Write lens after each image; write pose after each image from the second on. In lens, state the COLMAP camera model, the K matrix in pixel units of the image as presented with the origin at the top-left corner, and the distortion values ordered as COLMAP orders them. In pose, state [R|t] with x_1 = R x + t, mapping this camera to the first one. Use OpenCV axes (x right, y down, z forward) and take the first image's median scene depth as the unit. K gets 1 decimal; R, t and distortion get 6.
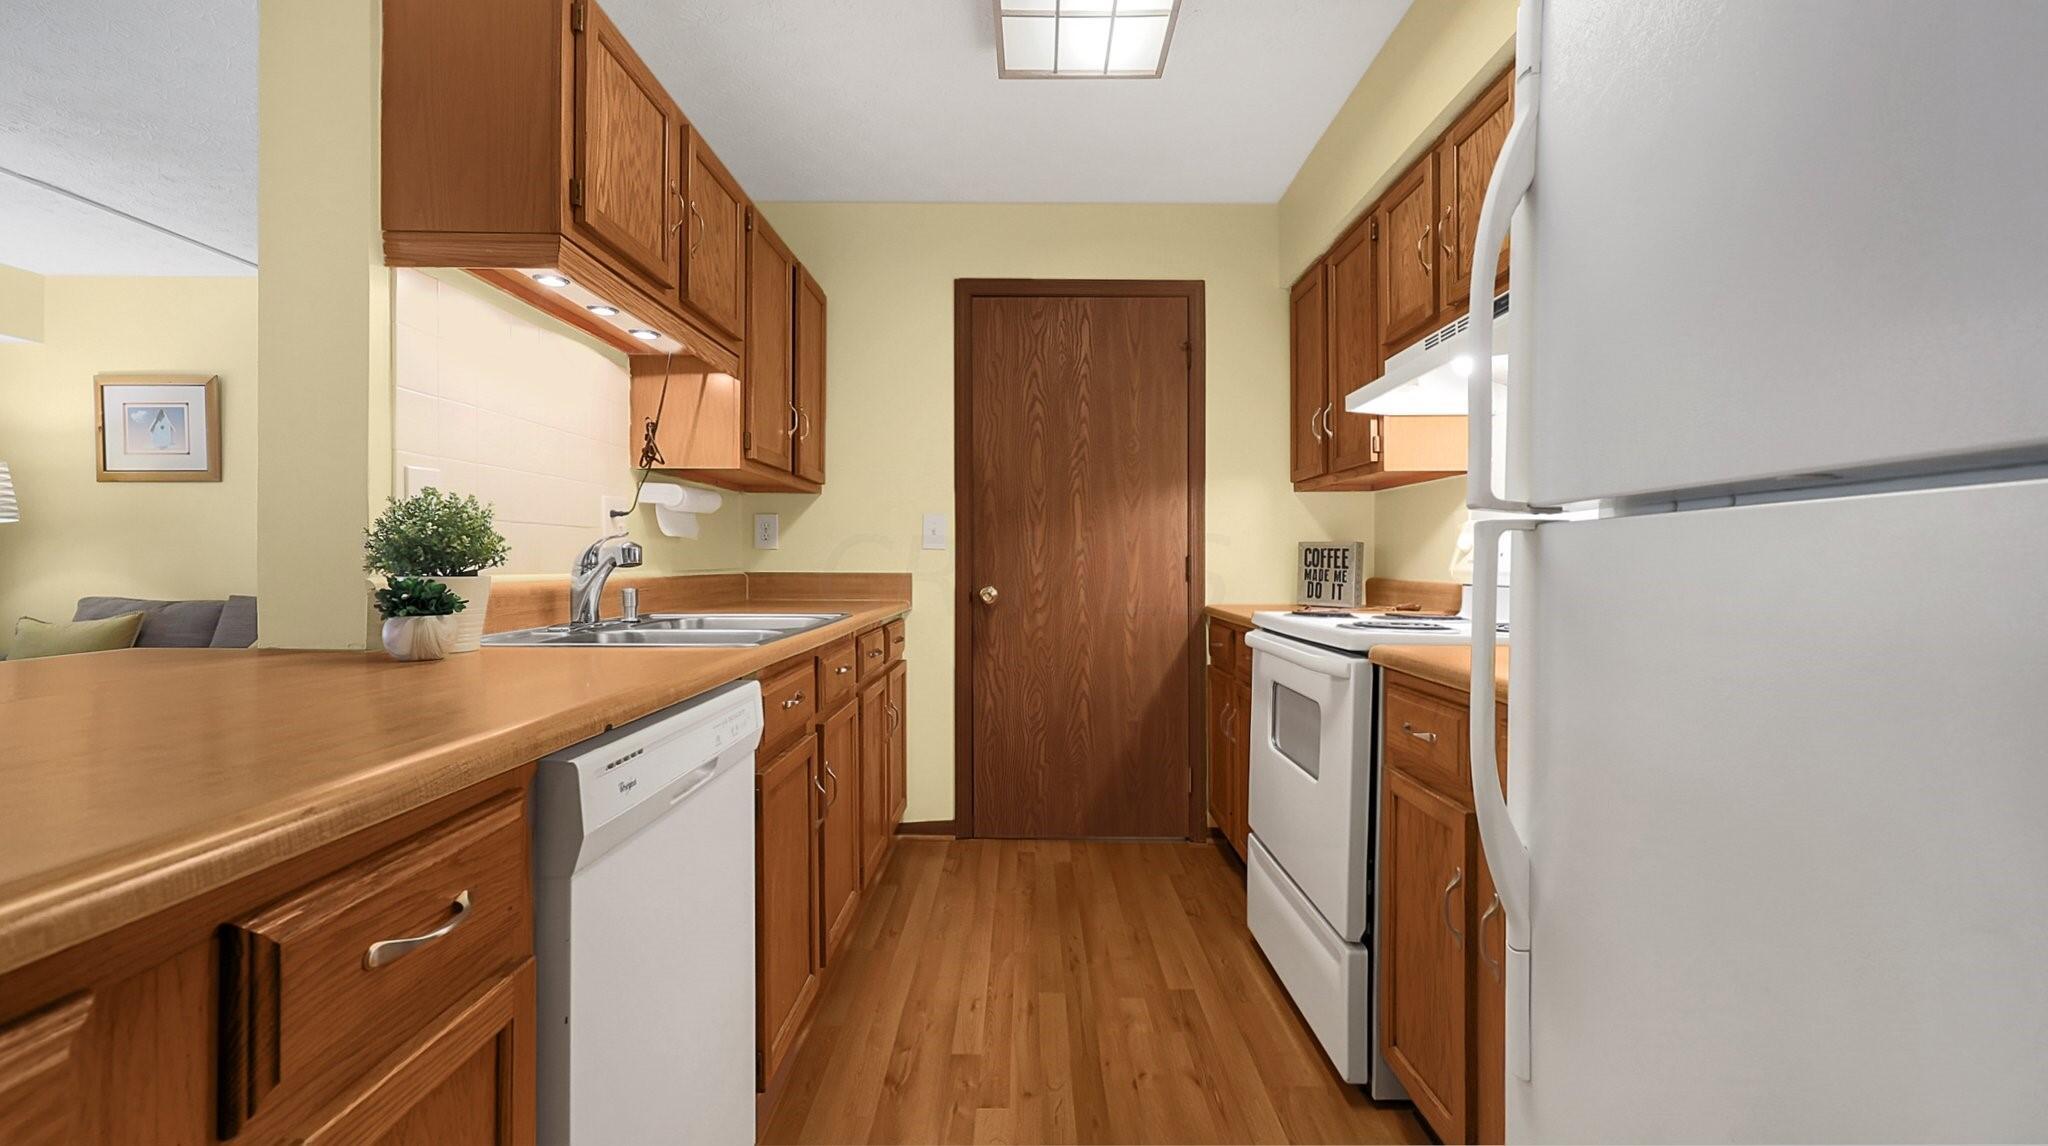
lens RADIAL K [[878.0, 0, 1025.6], [0, 878.0, 565.3], [0, 0, 1]] dist [0.000068, -0.000352]
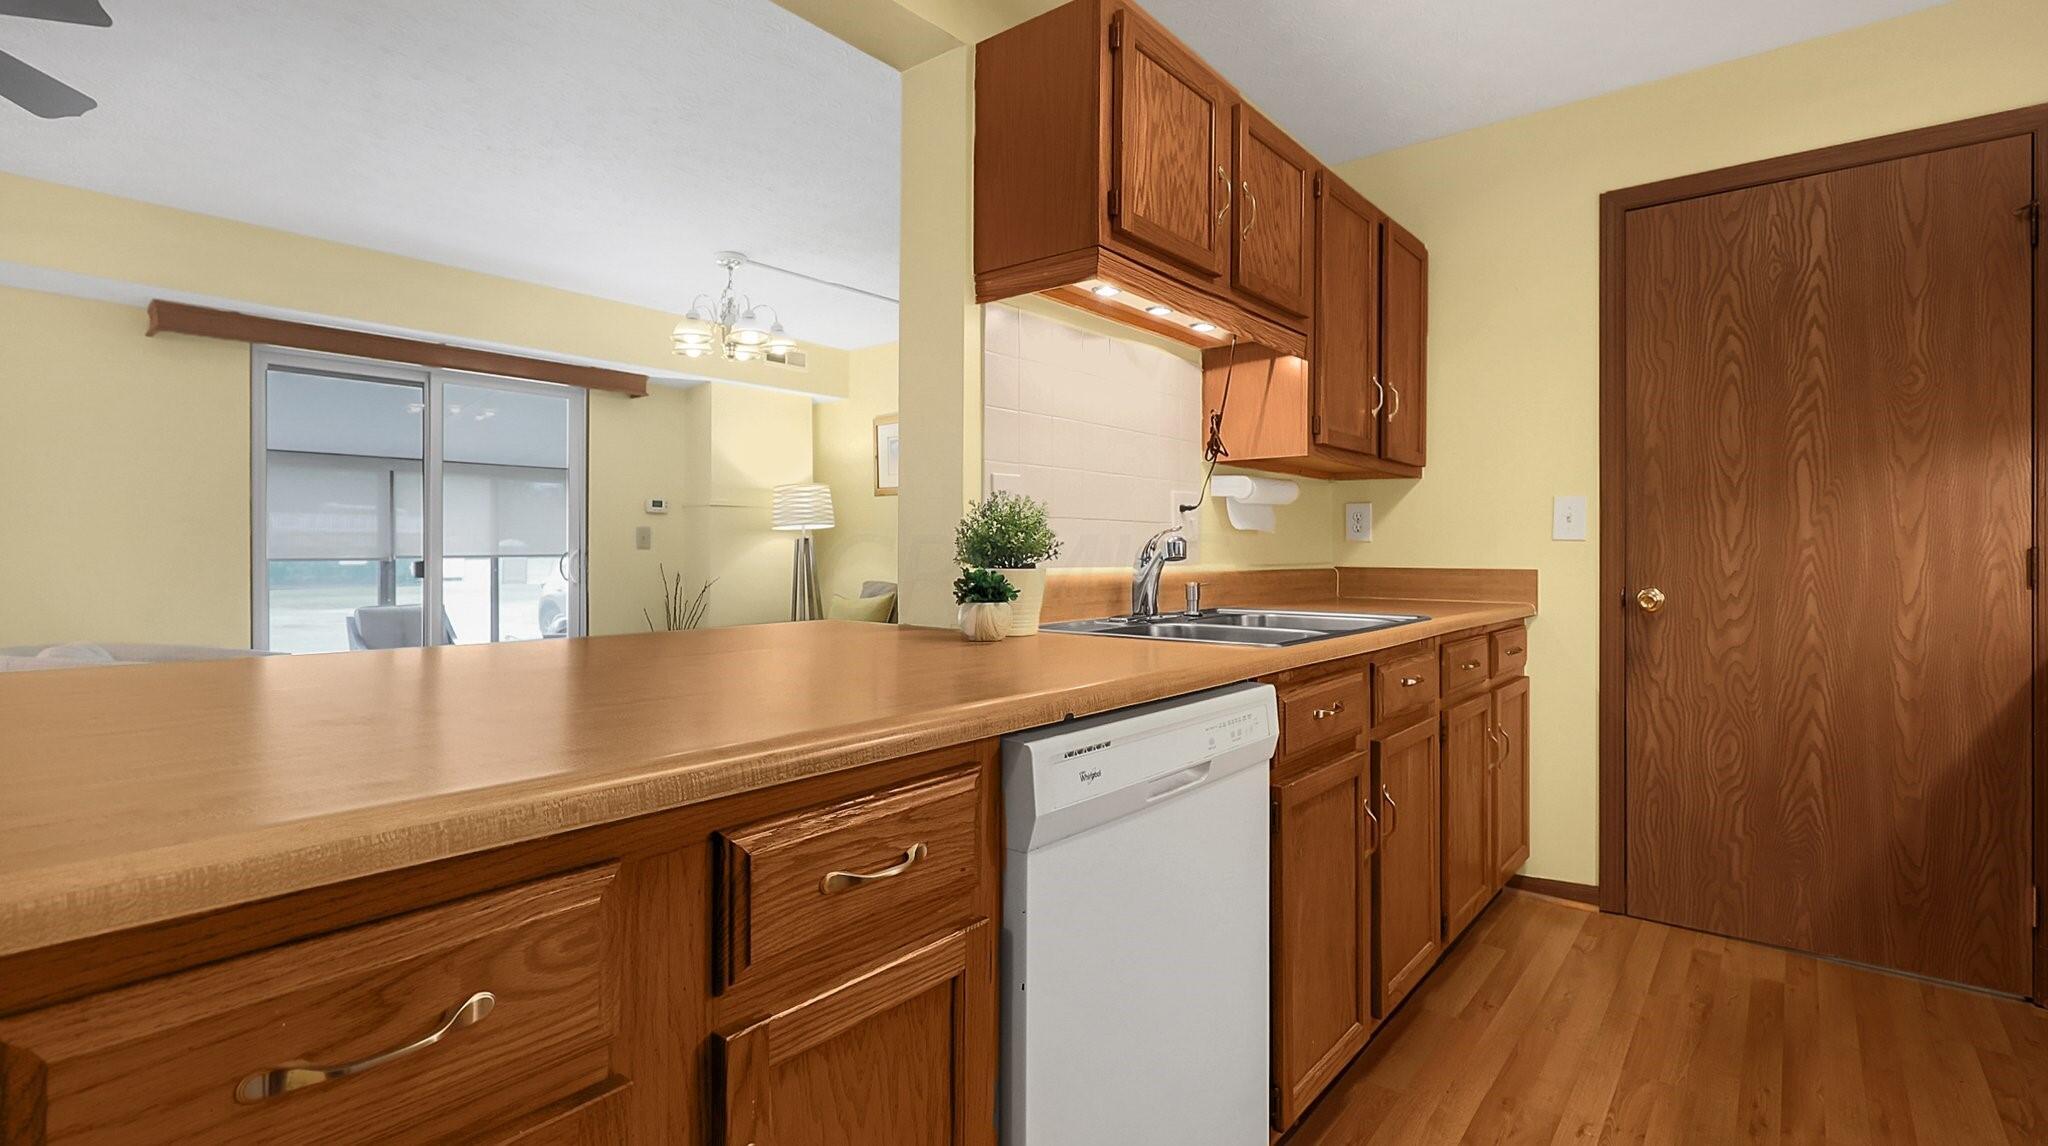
lens RADIAL K [[935.5, 0, 1026.2], [0, 935.5, 558.1], [0, 0, 1]] dist [-0.001731, -0.000459]
pose [[0.773229, 0.002959, -0.634121, 0.075438], [-0.003673, 0.999993, 0.000187, -0.000713], [0.634117, 0.002184, 0.773234, 0.047632]]
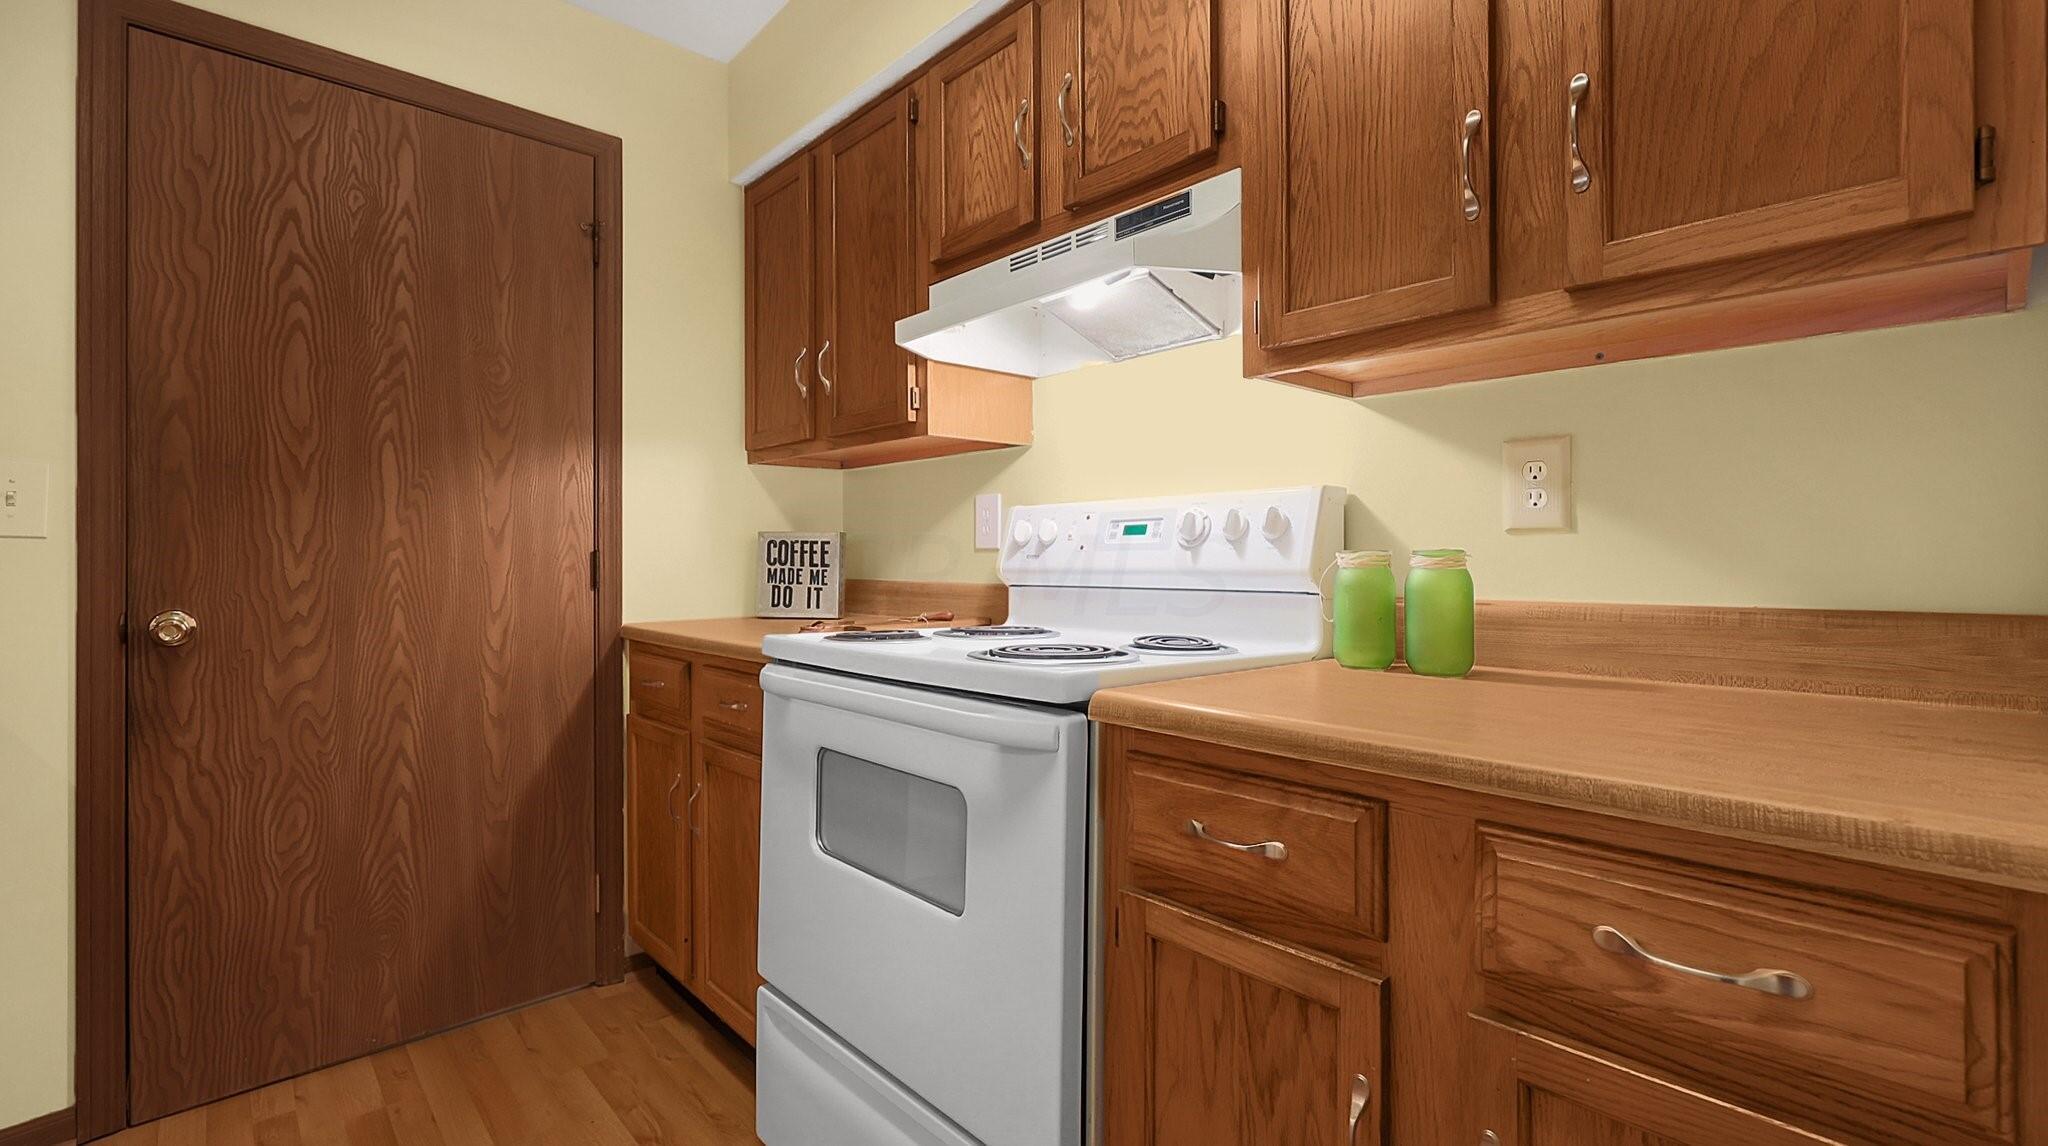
lens RADIAL K [[890.4, 0, 1026.6], [0, 890.4, 548.8], [0, 0, 1]] dist [-0.000829, -0.000104]
pose [[0.732009, 0.001178, 0.681294, -0.045174], [0.009567, 0.999882, -0.012008, -0.001489], [-0.681228, 0.015308, 0.731912, 0.419694]]
